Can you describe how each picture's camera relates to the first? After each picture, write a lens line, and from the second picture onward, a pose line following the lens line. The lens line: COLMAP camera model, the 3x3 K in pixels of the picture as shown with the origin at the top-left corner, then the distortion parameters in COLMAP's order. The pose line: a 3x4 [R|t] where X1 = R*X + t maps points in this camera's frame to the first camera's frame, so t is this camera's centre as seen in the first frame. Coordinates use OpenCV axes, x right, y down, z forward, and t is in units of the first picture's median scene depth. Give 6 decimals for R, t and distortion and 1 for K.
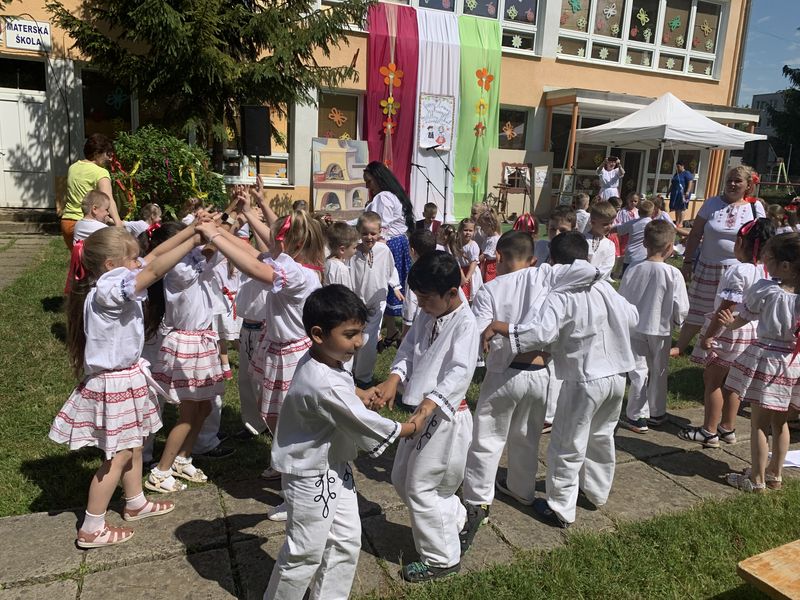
lens RADIAL K [[608.3, 0, 395.5], [0, 608.3, 308.2], [0, 0, 1]] dist [0.039647, -0.067289]
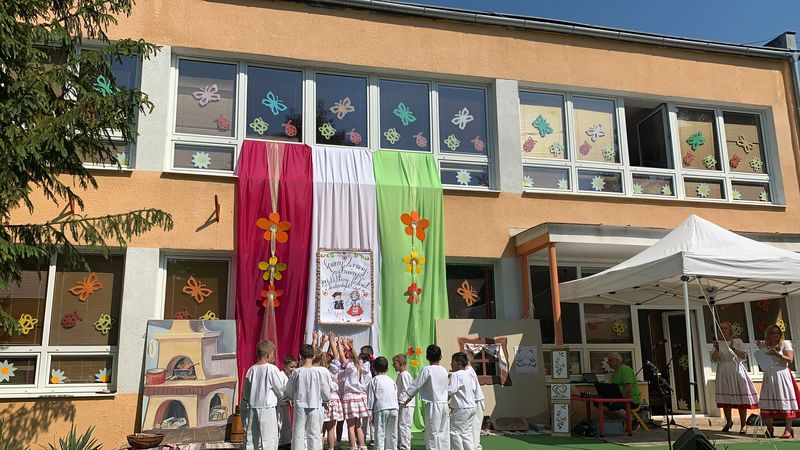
lens RADIAL K [[652.4, 0, 385.3], [0, 652.4, 237.2], [0, 0, 1]] dist [0.119224, -0.260304]
pose [[0.987747, -0.087005, -0.129560, 0.205014], [0.026447, 0.911489, -0.410474, -0.050700], [0.153806, 0.402018, 0.902621, 0.311349]]
